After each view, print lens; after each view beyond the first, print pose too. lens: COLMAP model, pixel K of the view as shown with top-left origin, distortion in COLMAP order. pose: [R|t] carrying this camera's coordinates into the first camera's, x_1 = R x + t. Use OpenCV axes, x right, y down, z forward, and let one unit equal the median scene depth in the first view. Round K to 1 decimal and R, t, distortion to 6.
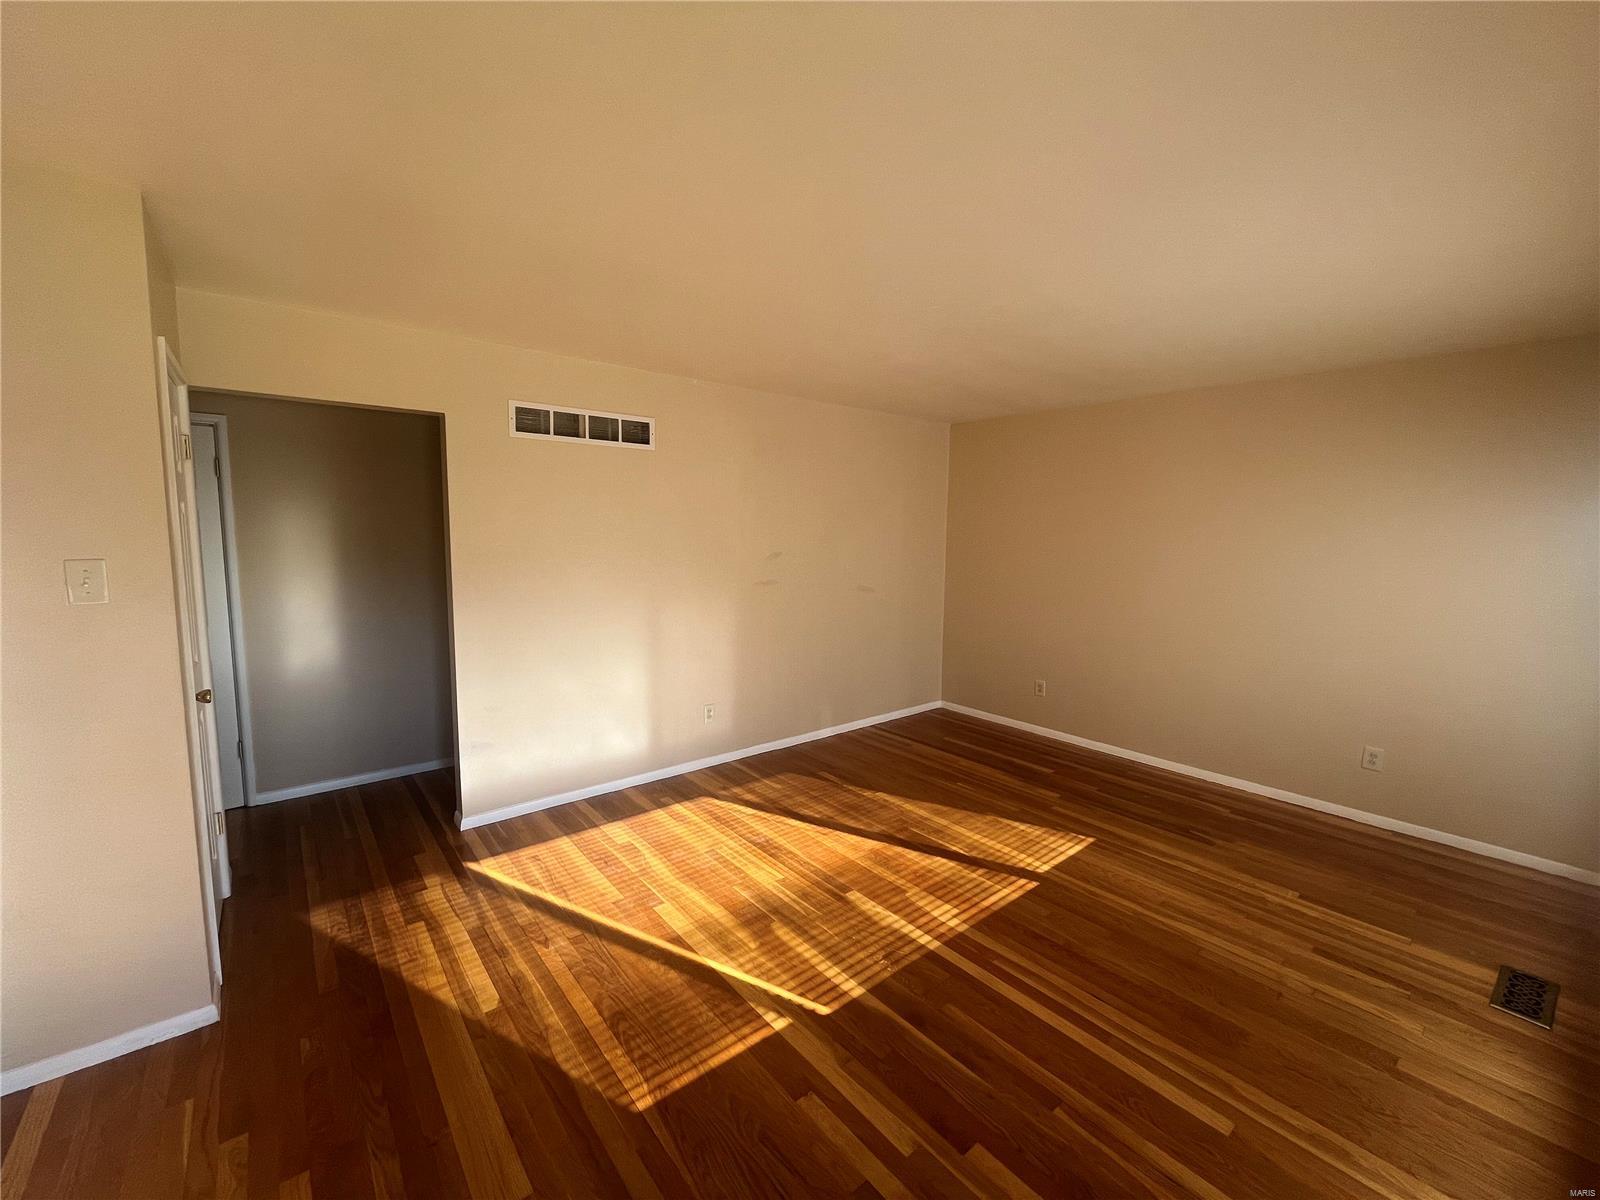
lens RADIAL K [[652.2, 0, 800.0], [0, 652.2, 600.0], [0, 0, 1]] dist [-0.001495, -0.000007]
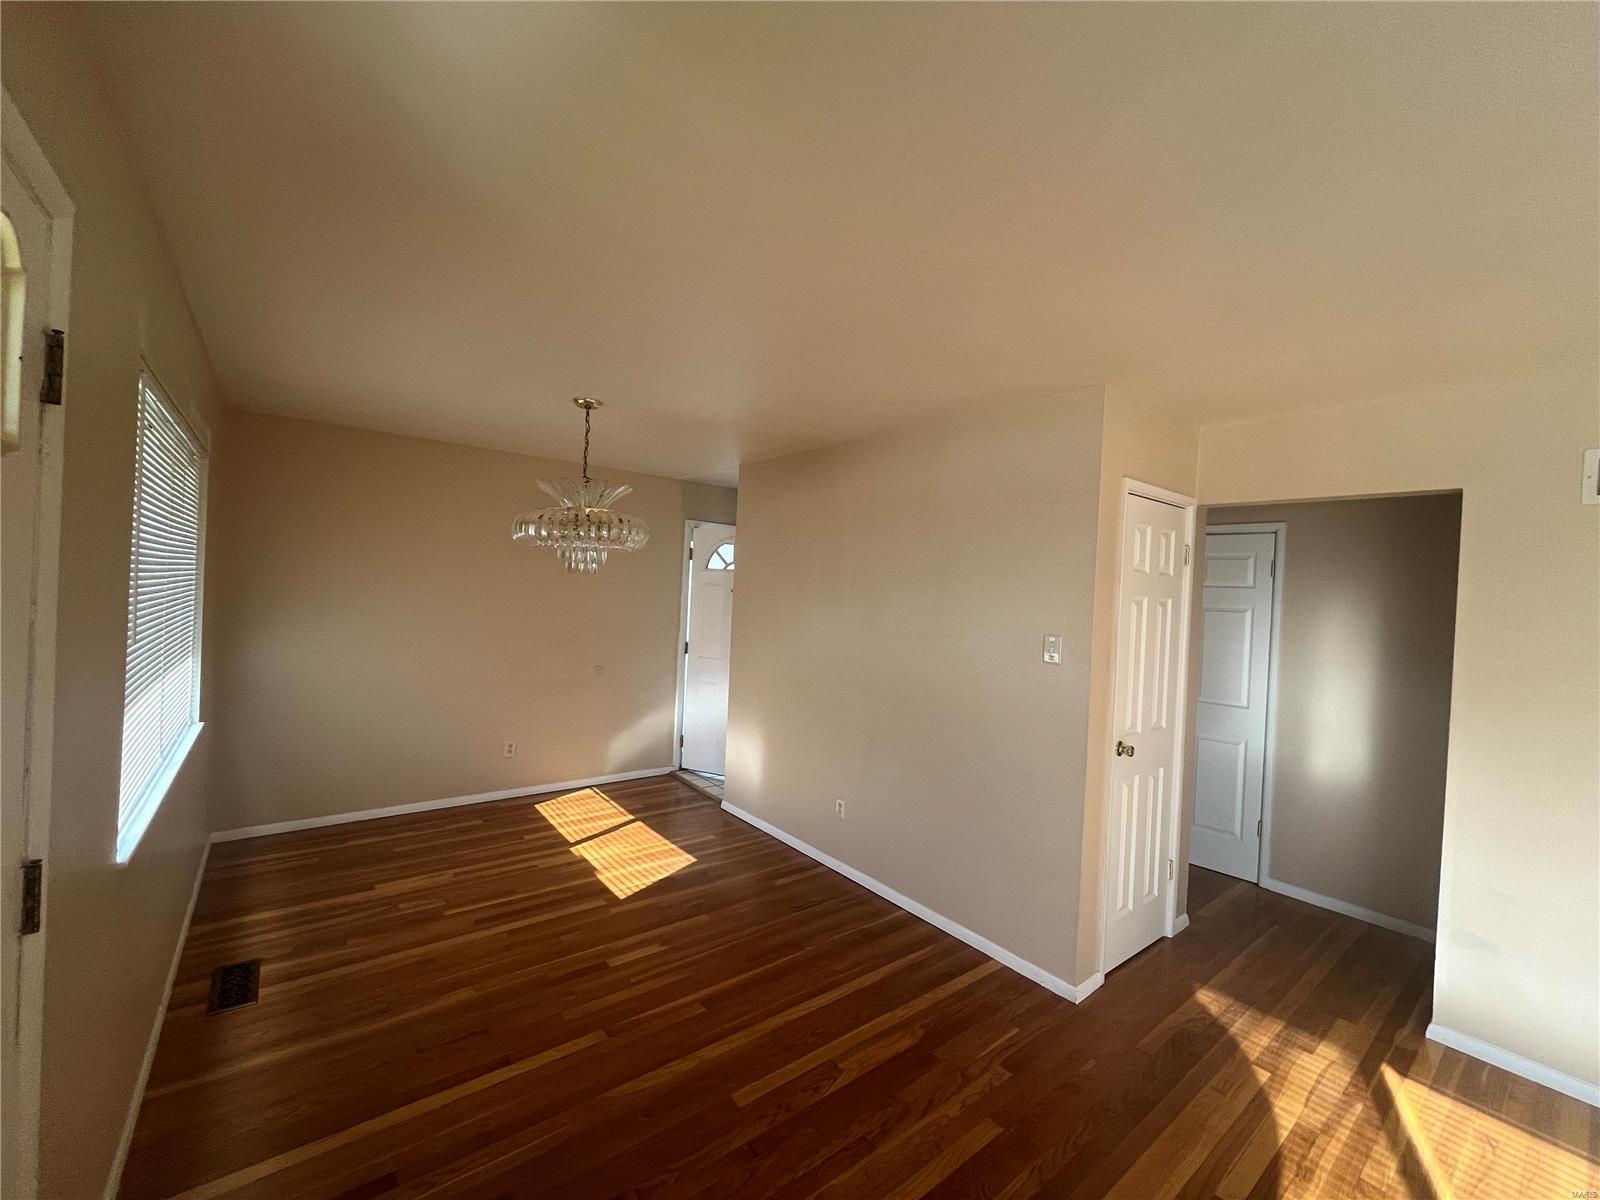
lens RADIAL K [[652.2, 0, 800.0], [0, 652.2, 600.0], [0, 0, 1]] dist [-0.001495, -0.000007]
pose [[-0.014942, -0.004703, -0.999877, 0.251398], [-0.154496, 0.987991, -0.002338, -0.026239], [0.987880, 0.154442, -0.015489, 0.248067]]
